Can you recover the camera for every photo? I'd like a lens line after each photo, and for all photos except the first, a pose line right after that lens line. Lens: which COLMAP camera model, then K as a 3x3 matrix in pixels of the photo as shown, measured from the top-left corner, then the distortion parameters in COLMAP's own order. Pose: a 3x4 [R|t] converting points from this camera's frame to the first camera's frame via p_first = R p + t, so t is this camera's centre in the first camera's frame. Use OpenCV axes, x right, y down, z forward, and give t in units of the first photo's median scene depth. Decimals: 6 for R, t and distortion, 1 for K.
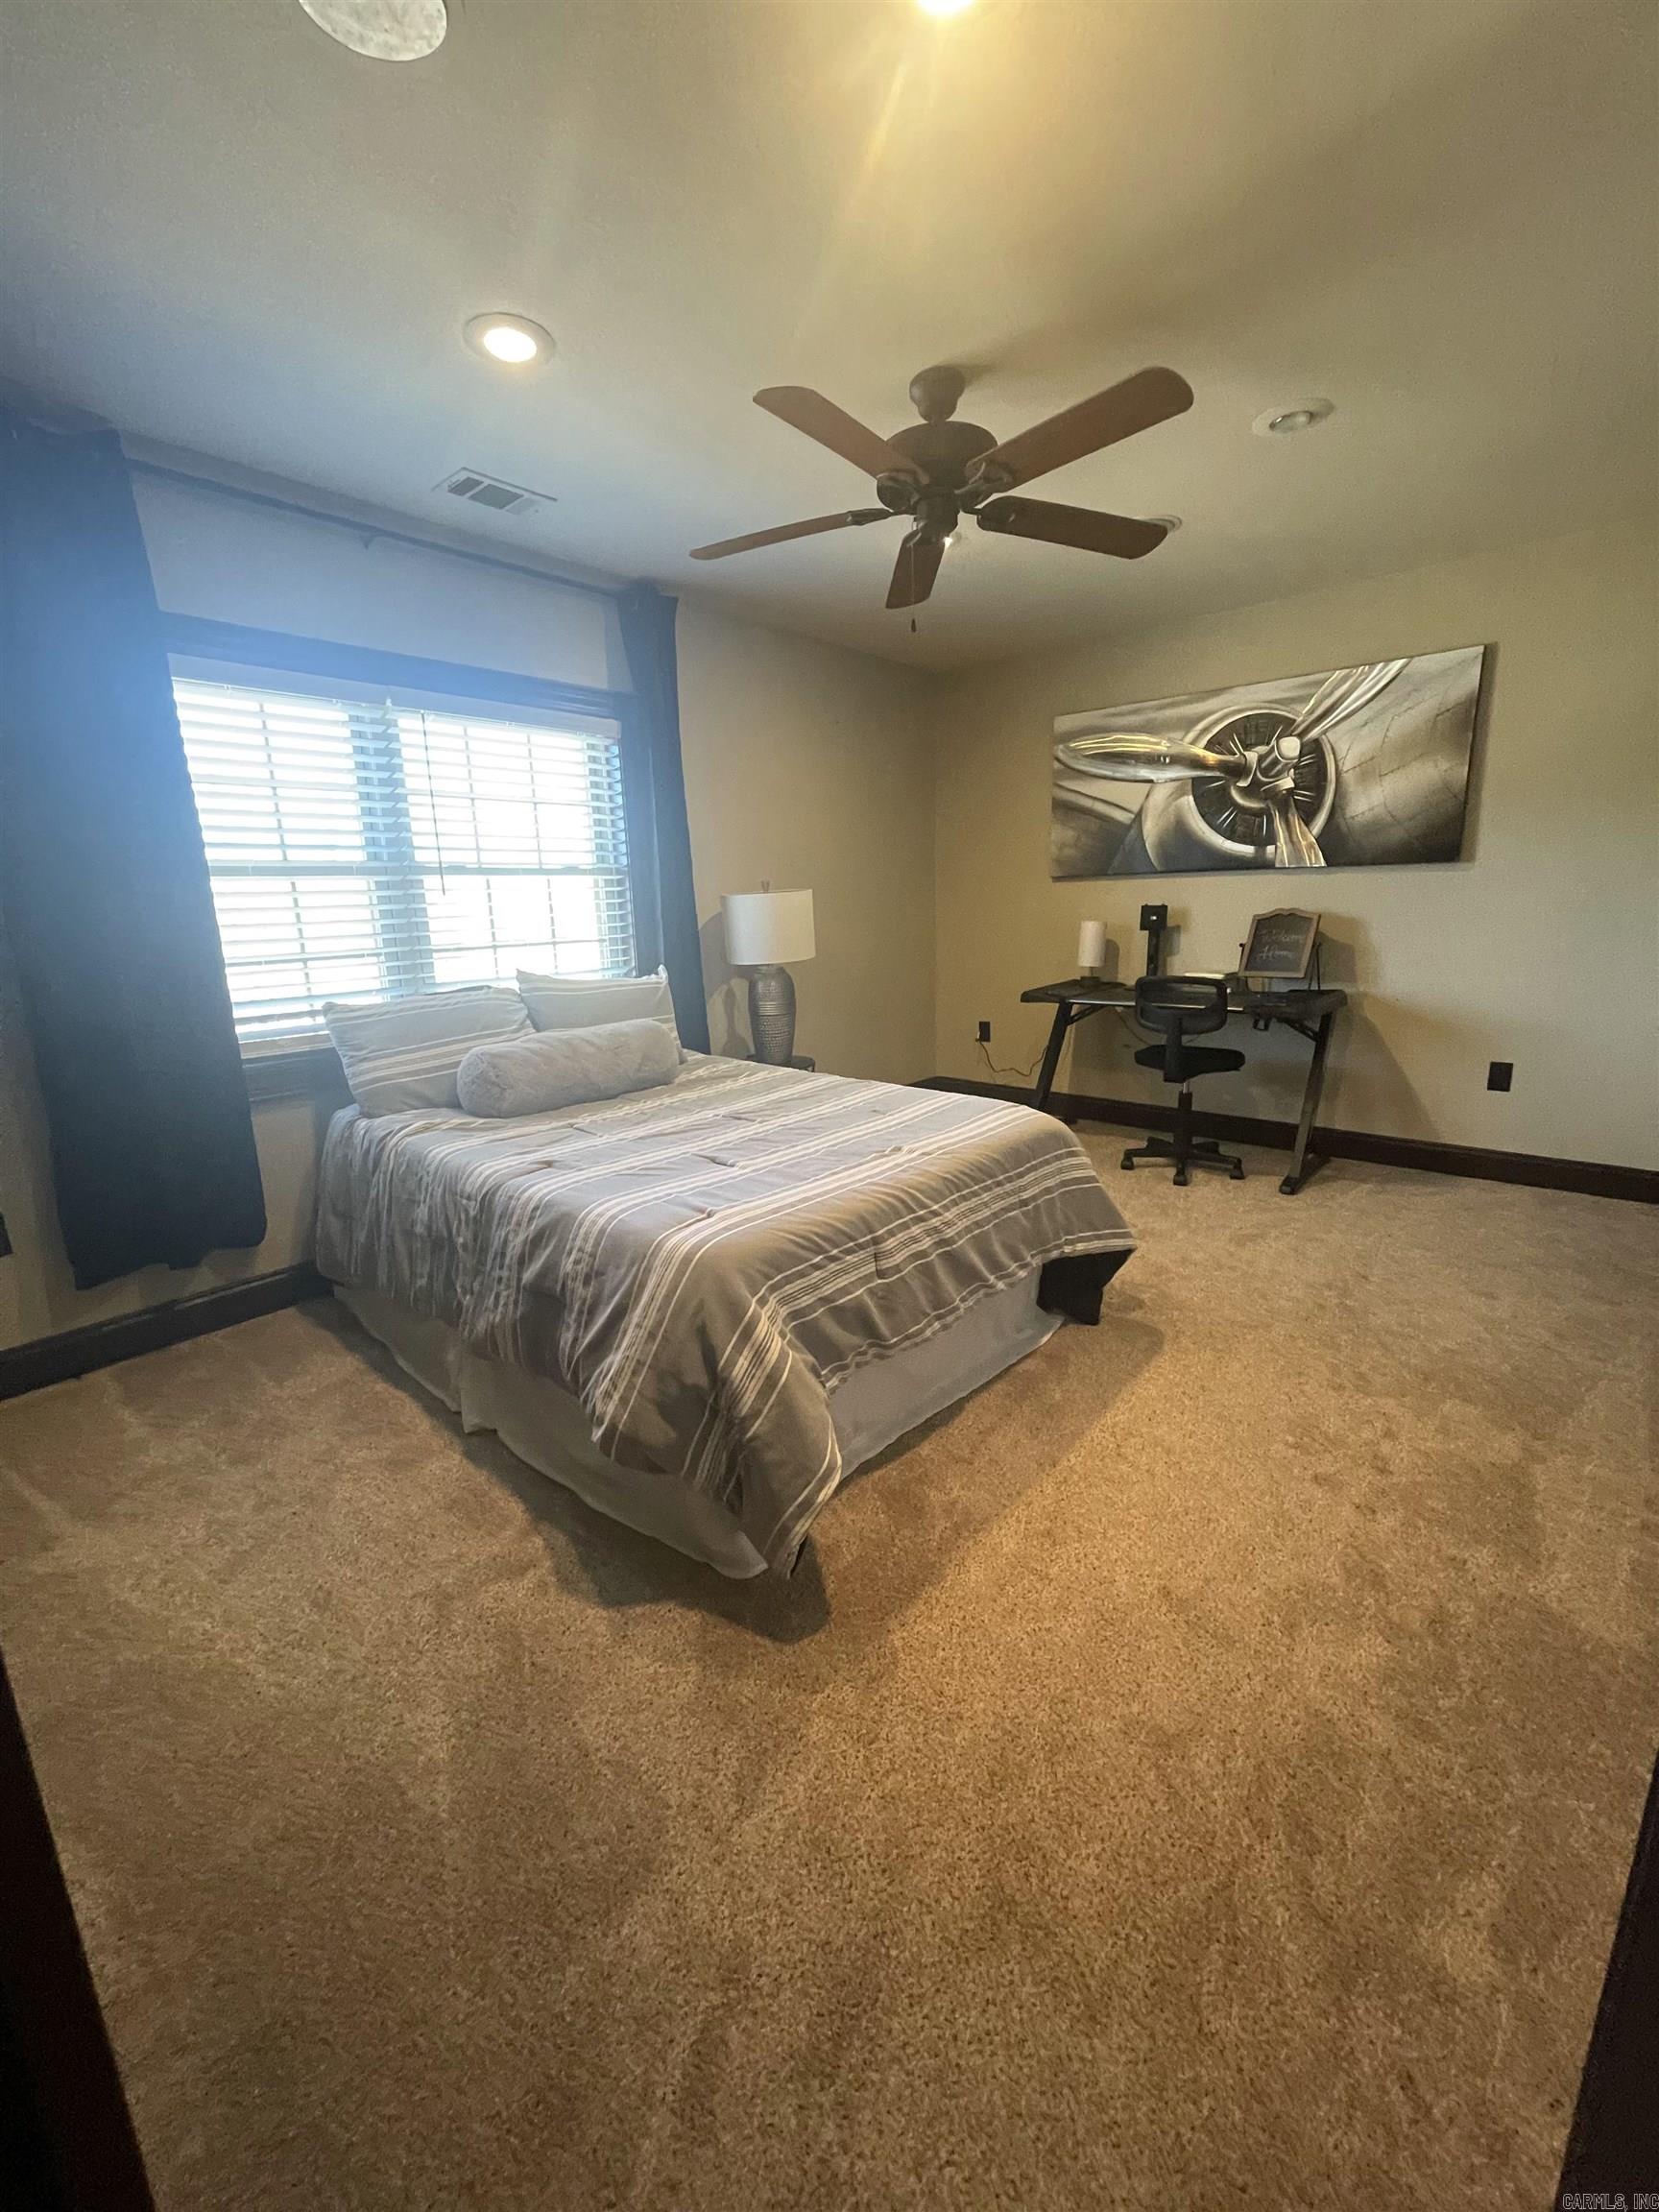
lens RADIAL K [[888.1, 0, 832.0], [0, 888.1, 1105.0], [0, 0, 1]] dist [-0.014511, -0.000061]
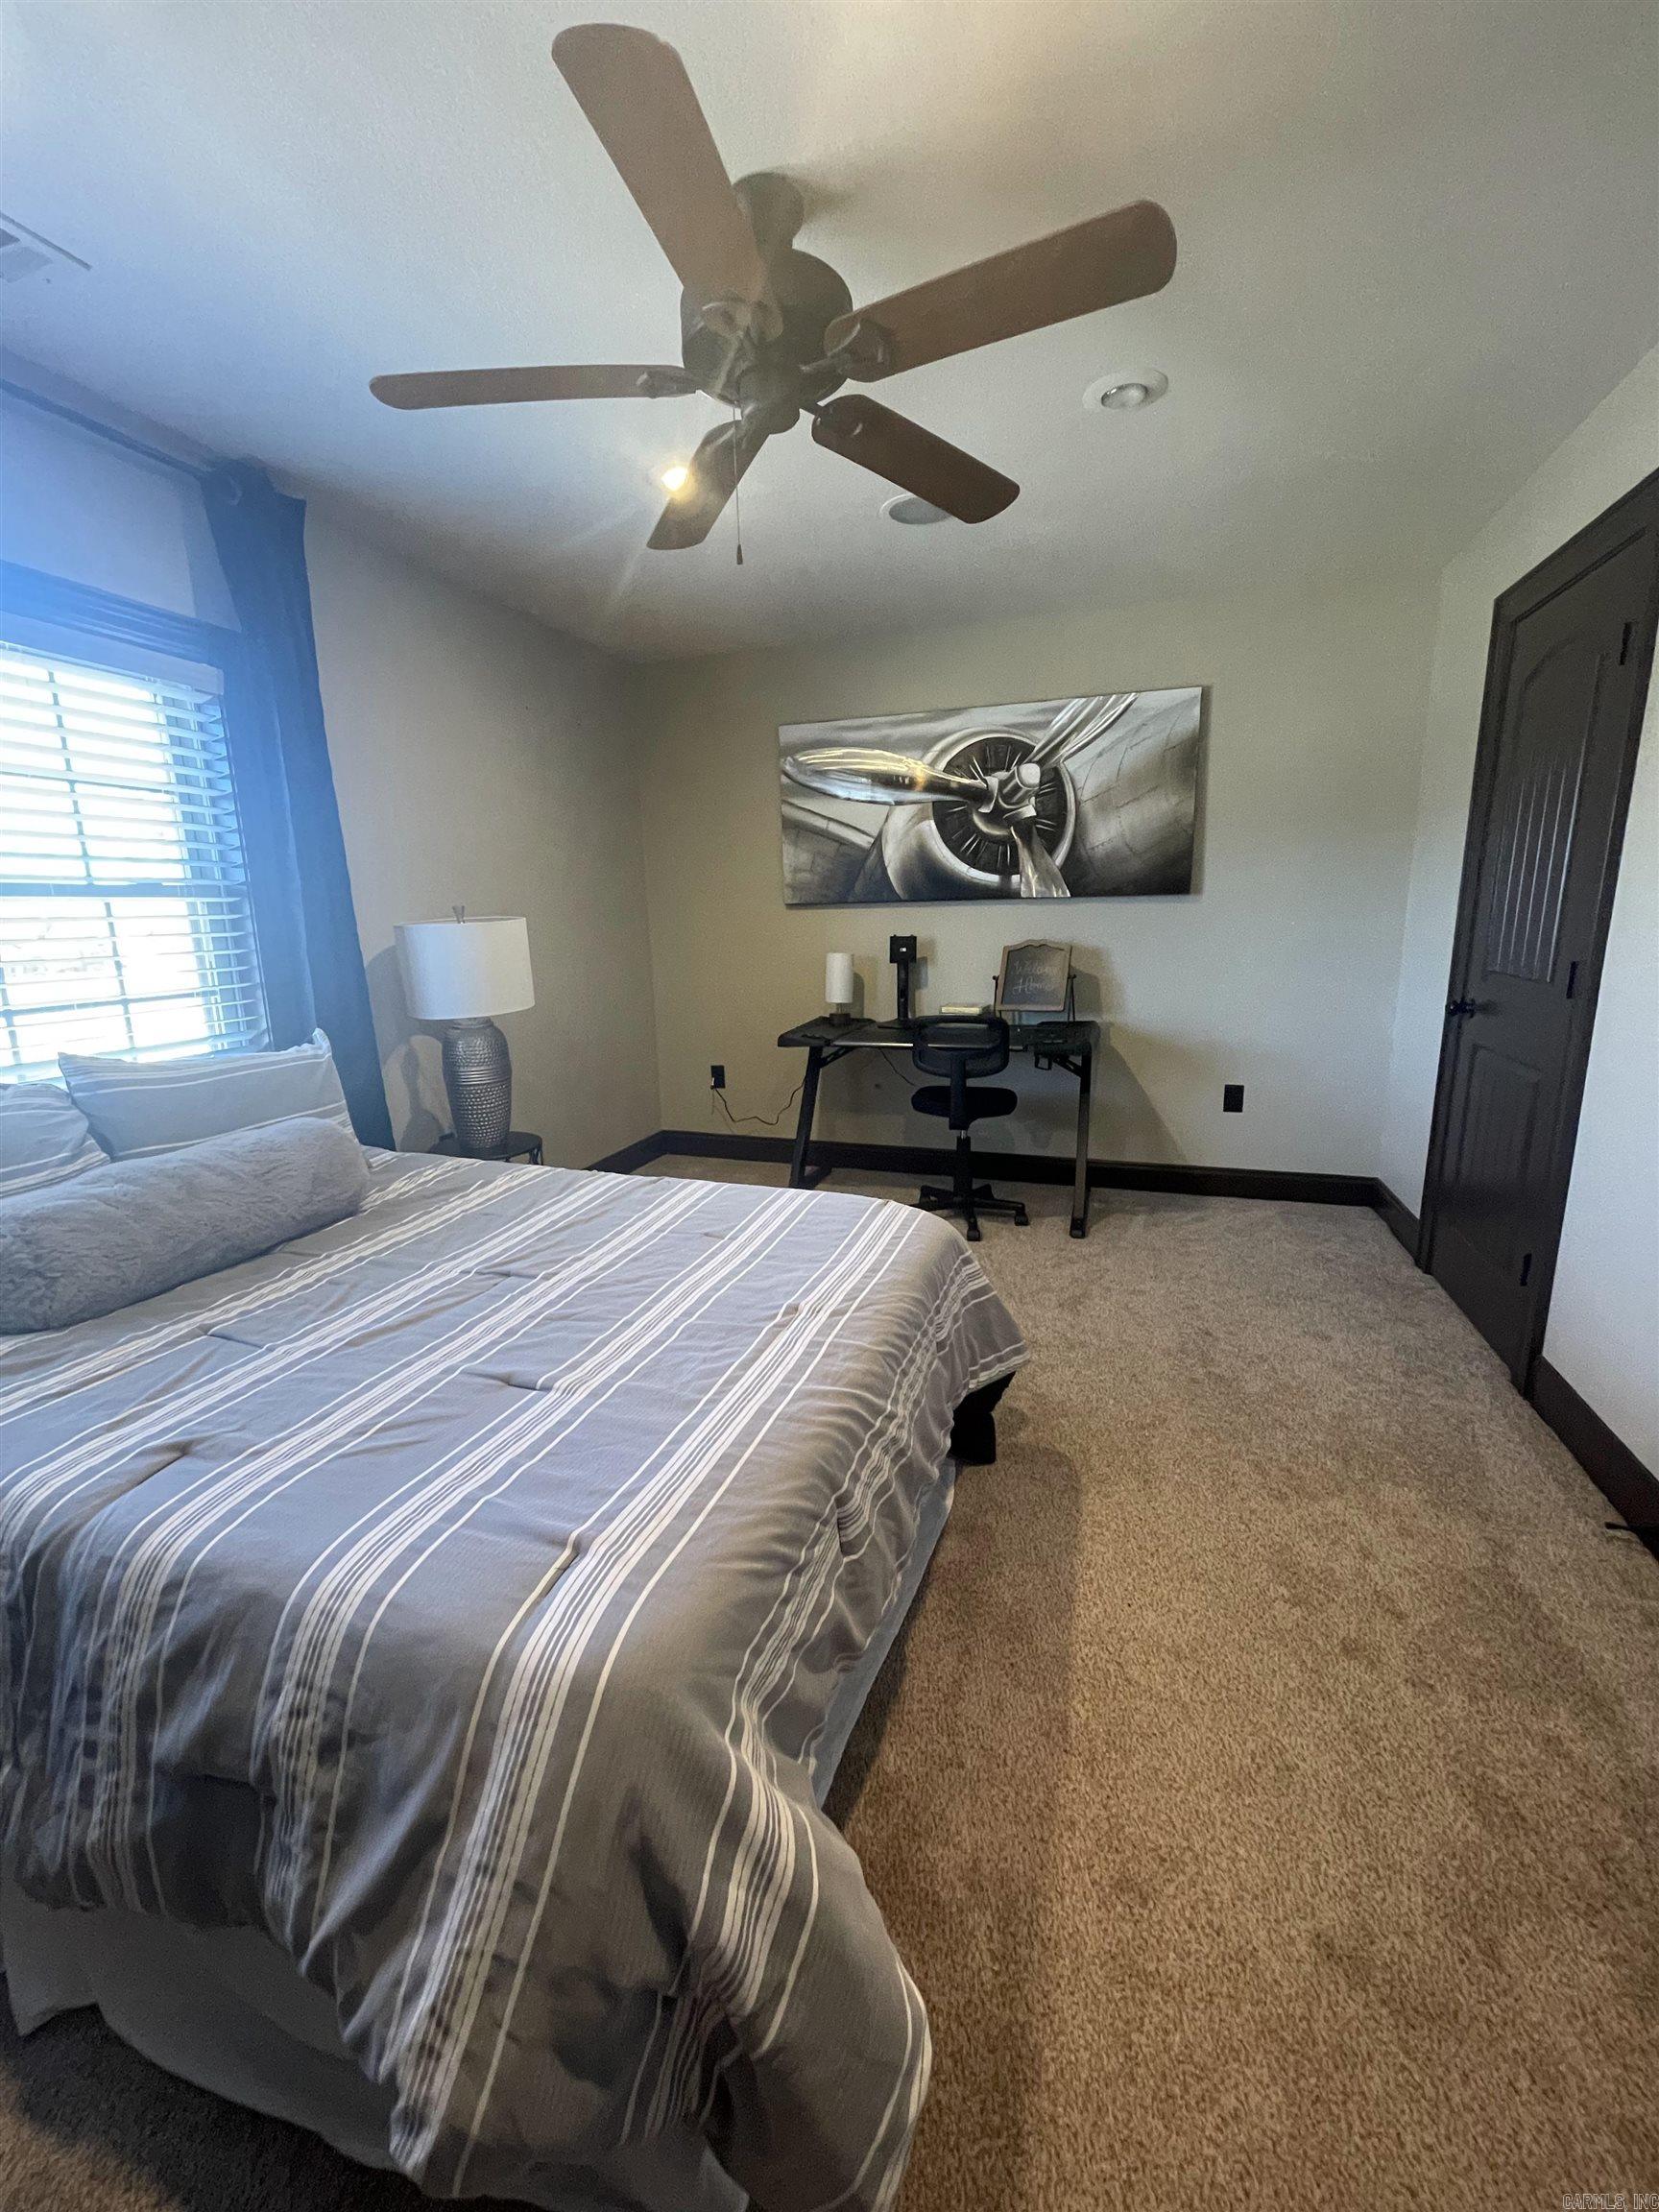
lens RADIAL K [[888.3, 0, 831.2], [0, 888.3, 1099.0], [0, 0, 1]] dist [-0.006326, -0.000183]
pose [[0.922145, -0.071984, 0.380089, -0.099346], [0.082814, 0.996490, -0.012195, -0.068890], [-0.377877, 0.042722, 0.924870, 0.241371]]
